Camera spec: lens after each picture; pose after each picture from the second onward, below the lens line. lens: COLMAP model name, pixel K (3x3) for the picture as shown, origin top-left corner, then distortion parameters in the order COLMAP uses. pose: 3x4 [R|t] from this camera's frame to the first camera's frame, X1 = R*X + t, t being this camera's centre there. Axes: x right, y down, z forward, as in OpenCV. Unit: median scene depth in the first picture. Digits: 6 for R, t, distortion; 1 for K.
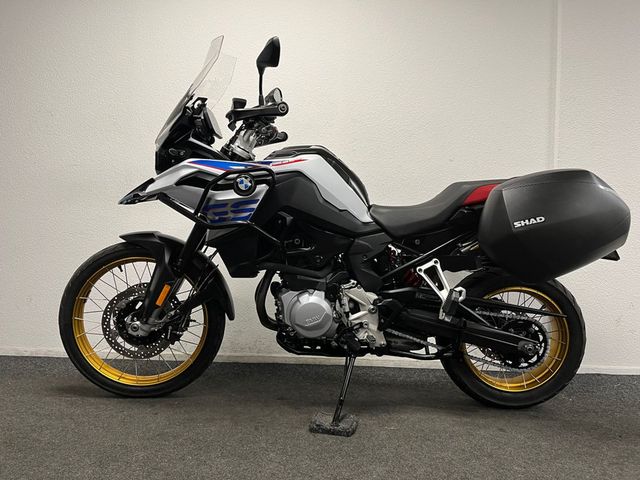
lens RADIAL K [[481.7, 0, 320.0], [0, 481.7, 240.0], [0, 0, 1]] dist [0.001921, -0.000039]
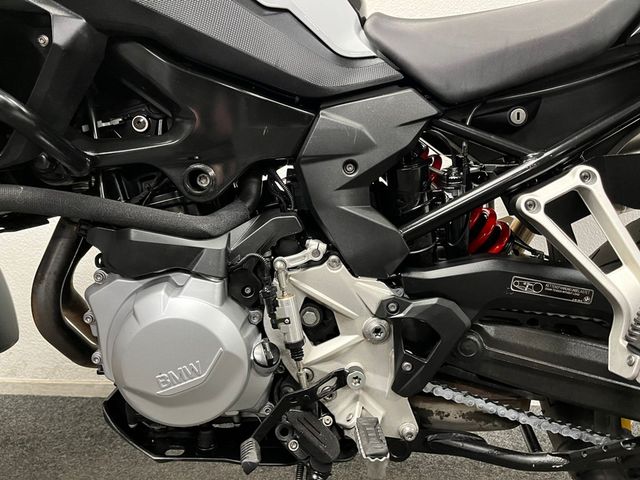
lens RADIAL K [[481.7, 0, 320.0], [0, 481.7, 240.0], [0, 0, 1]] dist [0.001921, -0.000039]
pose [[0.999800, -0.018100, 0.008529, 0.069777], [0.017365, 0.996684, 0.079493, 0.057295], [-0.009940, -0.079329, 0.996799, 0.683343]]
